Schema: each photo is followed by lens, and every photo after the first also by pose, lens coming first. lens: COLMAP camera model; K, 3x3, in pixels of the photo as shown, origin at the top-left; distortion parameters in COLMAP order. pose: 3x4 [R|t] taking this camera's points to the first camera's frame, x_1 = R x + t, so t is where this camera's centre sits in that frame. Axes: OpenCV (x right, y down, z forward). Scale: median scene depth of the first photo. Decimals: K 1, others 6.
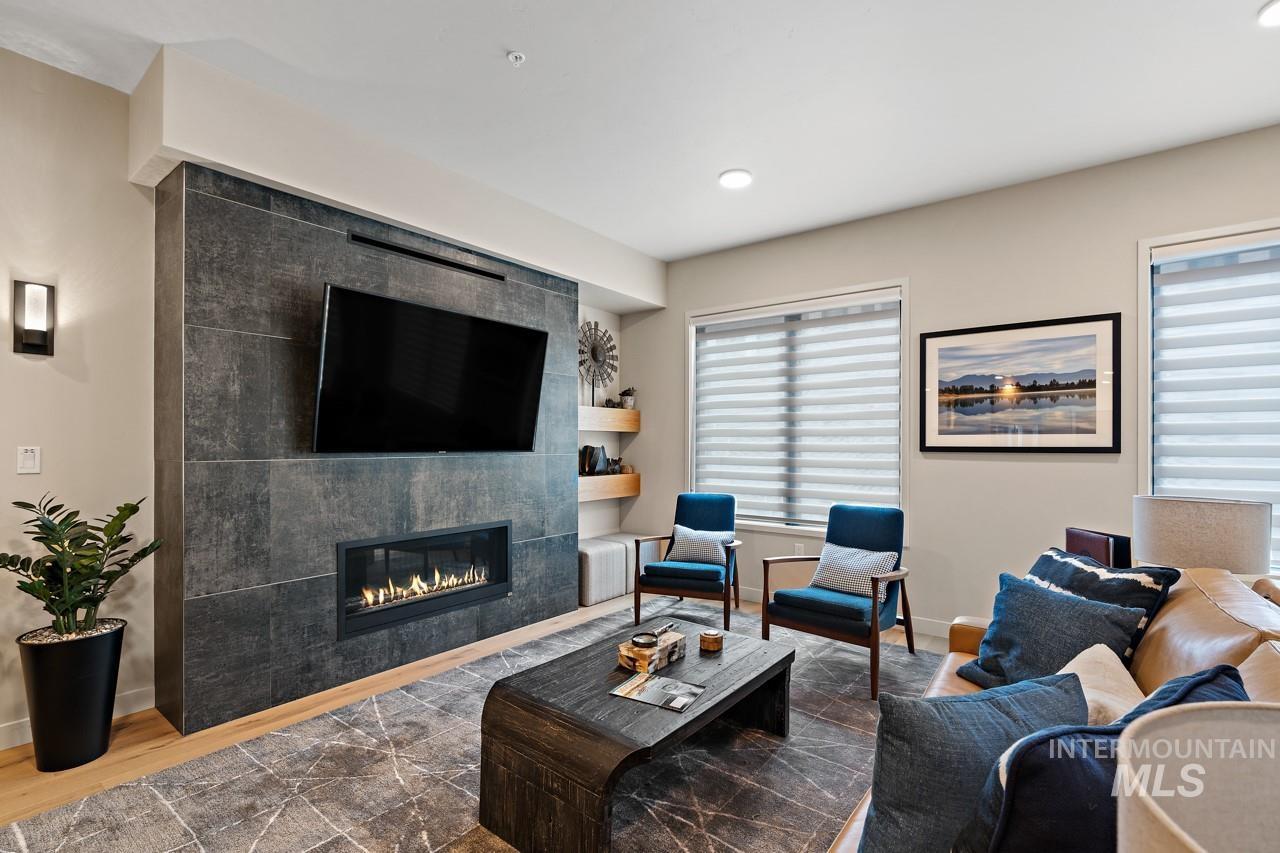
lens RADIAL K [[575.5, 0, 638.4], [0, 575.5, 441.8], [0, 0, 1]] dist [-0.009196, 0.003429]
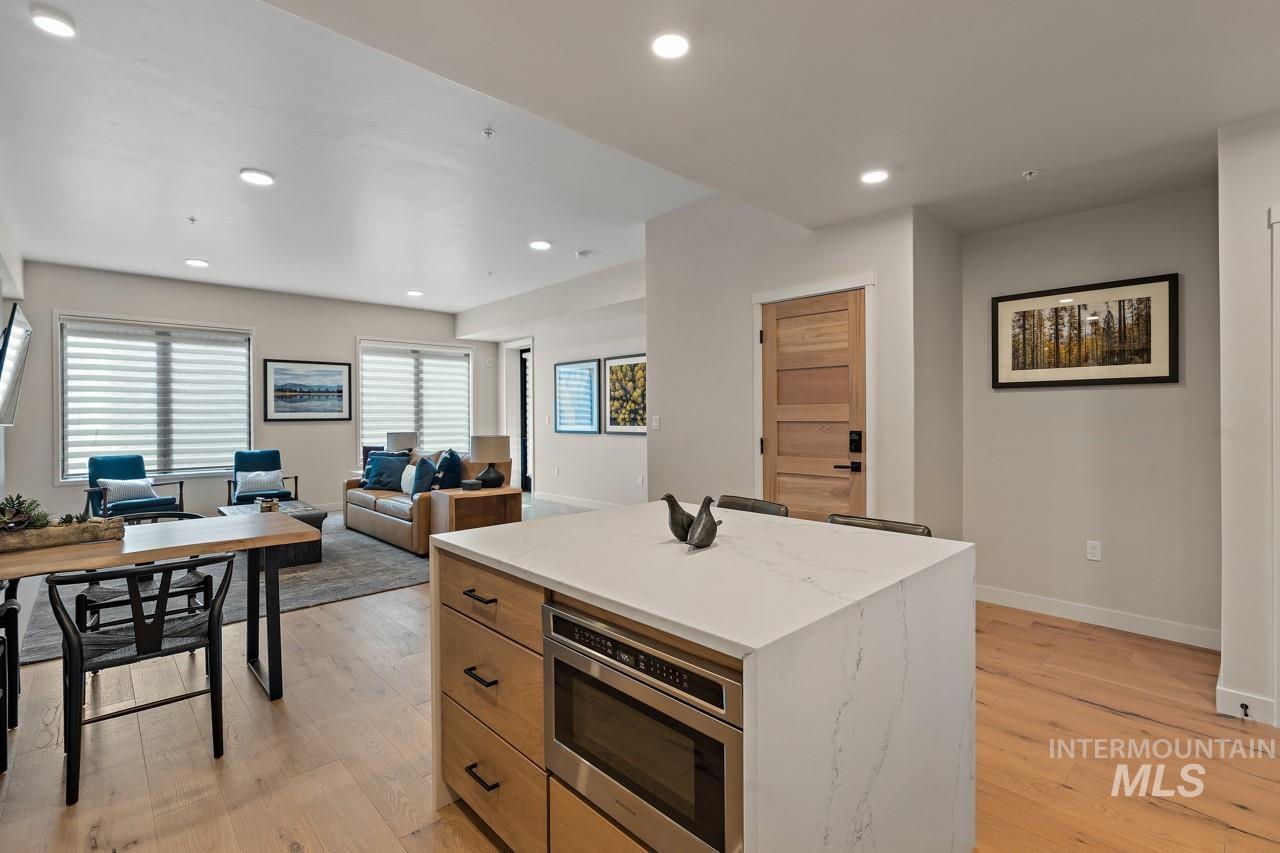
lens RADIAL K [[575.5, 0, 633.8], [0, 575.5, 417.2], [0, 0, 1]] dist [-0.009196, 0.003429]
pose [[0.153512, -0.006517, 0.988125, -1.401992], [0.006431, 0.999964, 0.005596, -0.000183], [-0.988126, 0.005496, 0.153549, -0.572826]]
